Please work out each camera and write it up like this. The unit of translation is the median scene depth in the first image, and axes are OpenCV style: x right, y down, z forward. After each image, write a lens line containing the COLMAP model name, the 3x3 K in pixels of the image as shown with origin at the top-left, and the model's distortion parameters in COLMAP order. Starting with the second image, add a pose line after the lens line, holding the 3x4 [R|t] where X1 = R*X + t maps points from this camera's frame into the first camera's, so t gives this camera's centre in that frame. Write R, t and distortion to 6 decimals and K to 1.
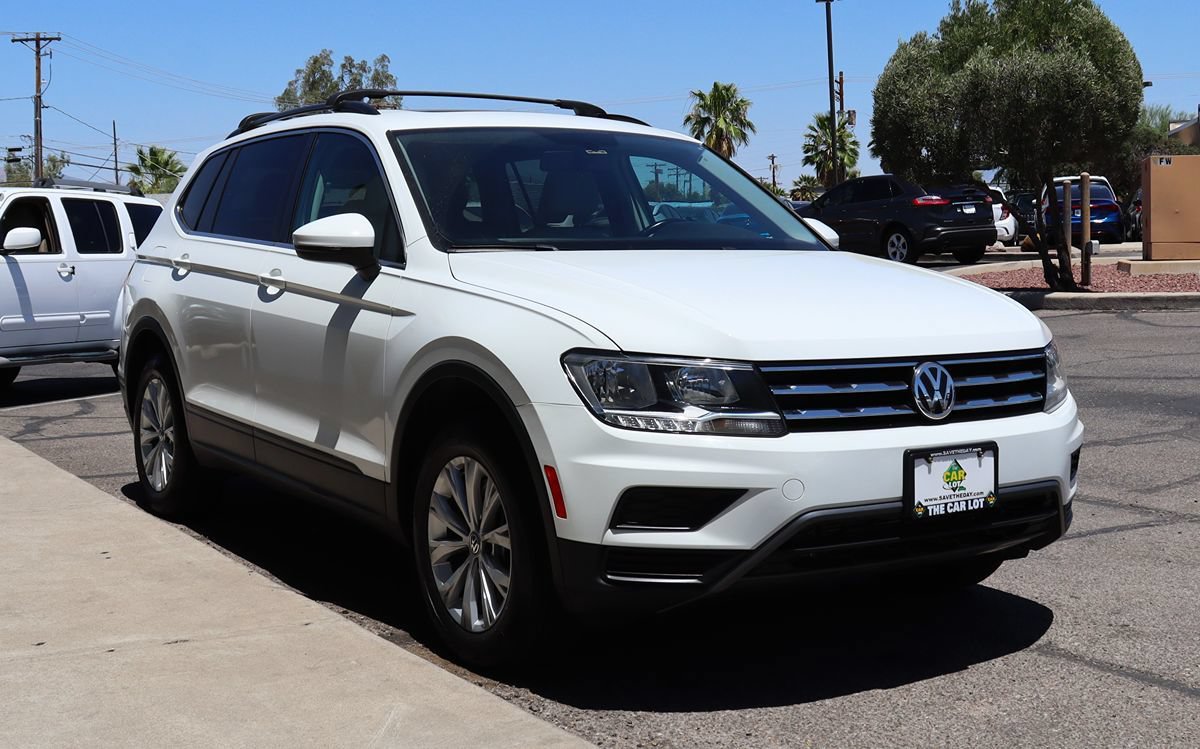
lens RADIAL K [[1582.1, 0, 626.8], [0, 1582.1, 376.7], [0, 0, 1]] dist [-0.104671, -0.066017]
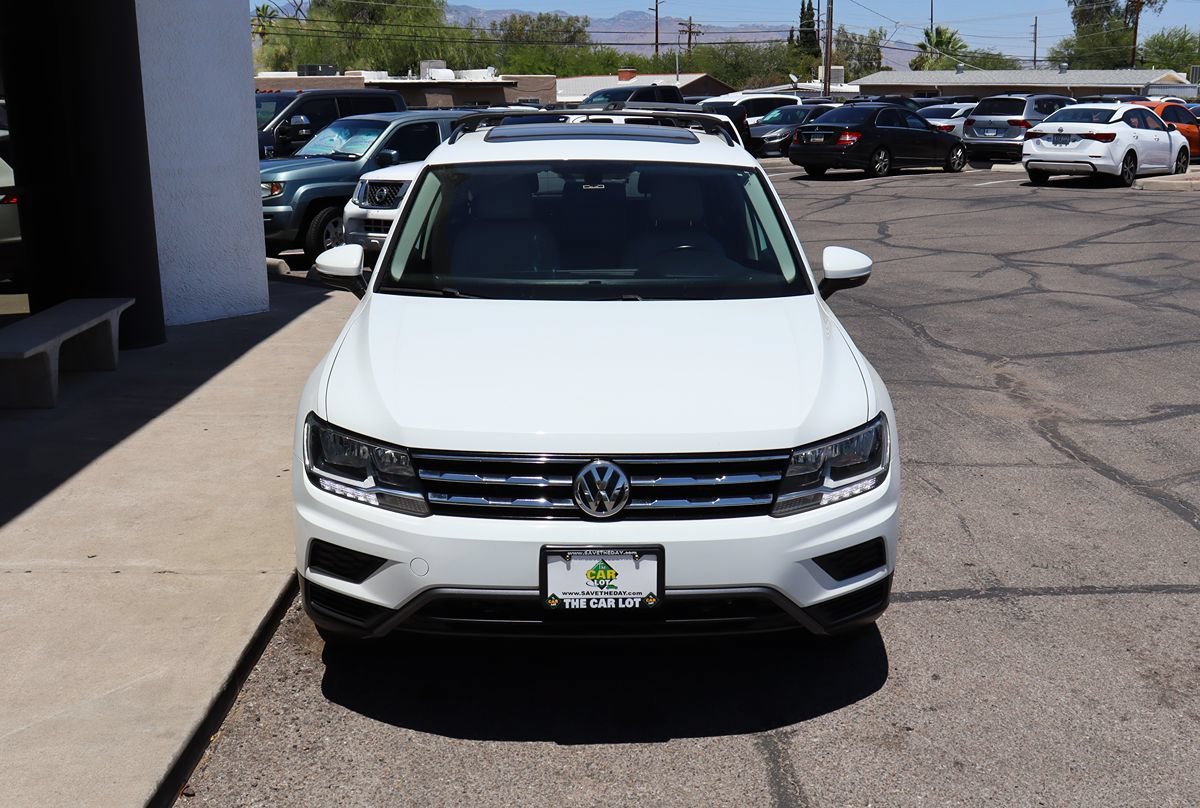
lens RADIAL K [[1305.1, 0, 605.4], [0, 1305.1, 454.4], [0, 0, 1]] dist [-0.160917, 0.121558]
pose [[0.844705, 0.148082, -0.514339, 0.591108], [-0.050736, 0.978791, 0.198477, -0.170943], [0.532822, -0.141559, 0.834303, 0.272511]]
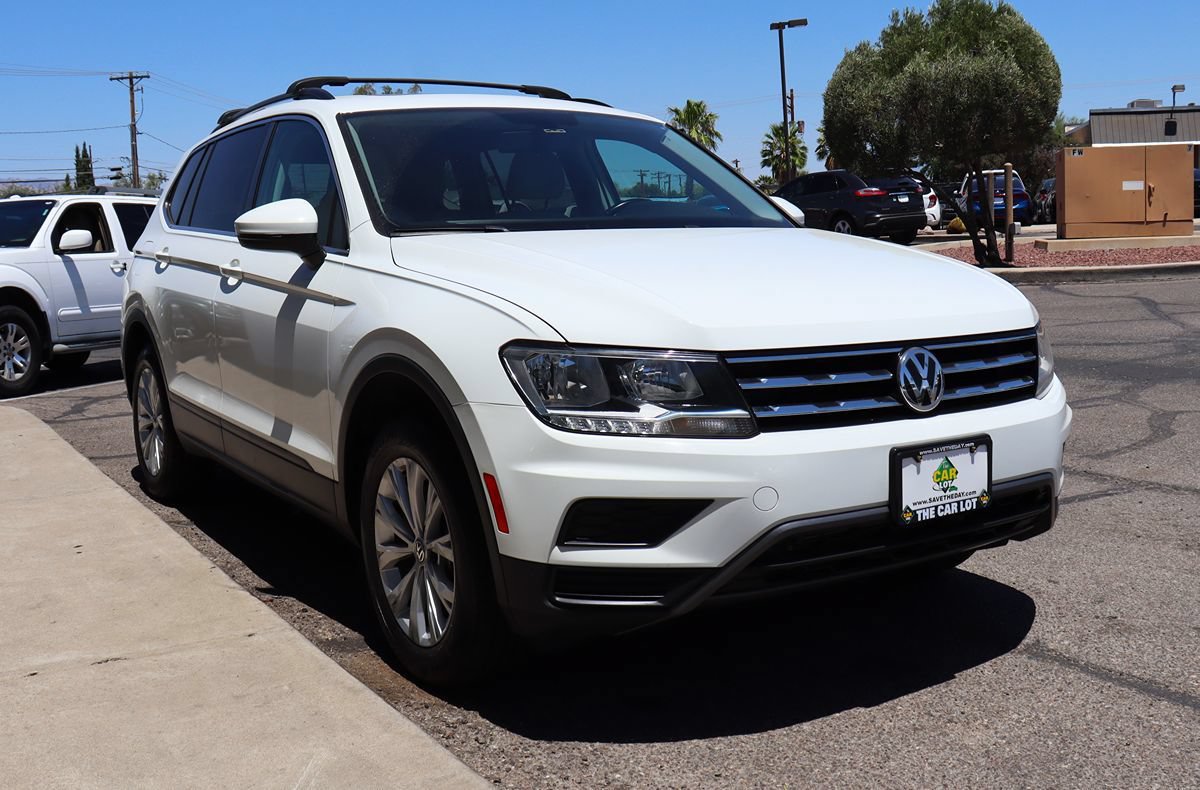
lens RADIAL K [[1269.6, 0, 597.9], [0, 1269.6, 419.2], [0, 0, 1]] dist [-0.130199, 0.039813]
pose [[0.999636, -0.018200, -0.019894, 0.023998], [0.019369, 0.997997, 0.060220, -0.014163], [0.018758, -0.060583, 0.997987, 0.264633]]
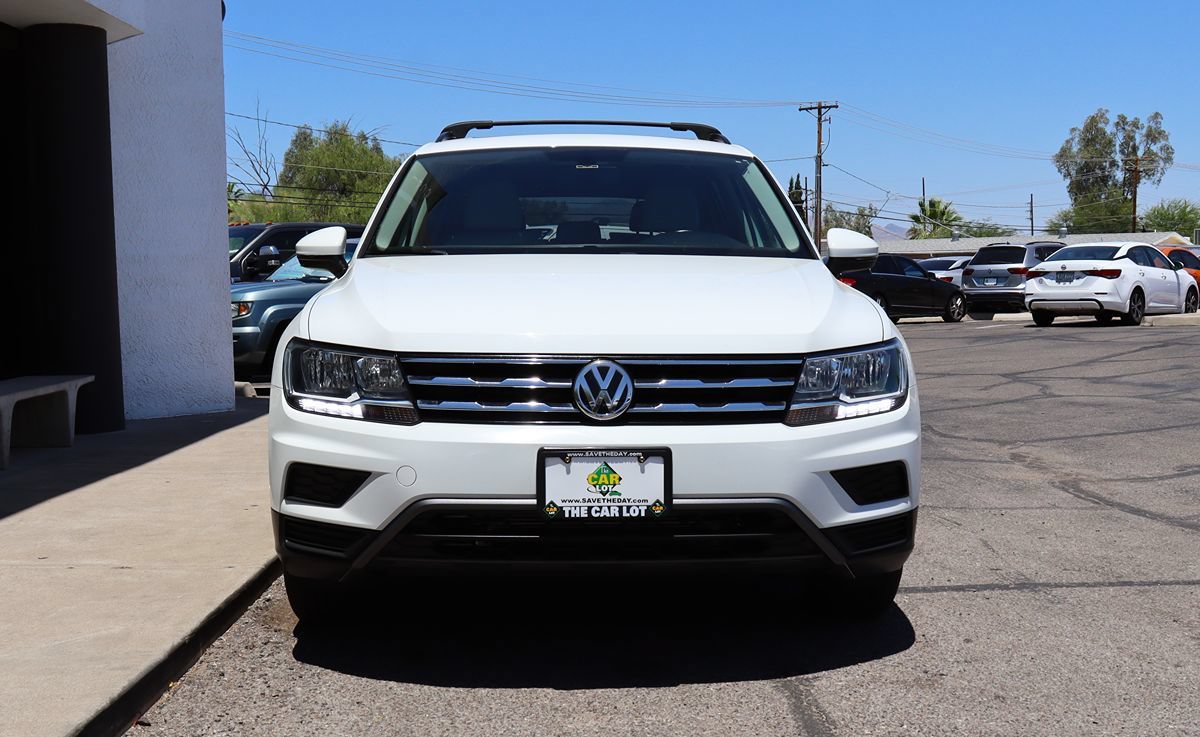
lens RADIAL K [[1397.6, 0, 597.9], [0, 1397.6, 440.1], [0, 0, 1]] dist [-0.147336, 0.055528]
pose [[0.849699, 0.059779, -0.523868, 0.599630], [-0.046014, 0.998169, 0.039268, 0.005388], [0.525256, -0.009260, 0.850894, 0.252143]]
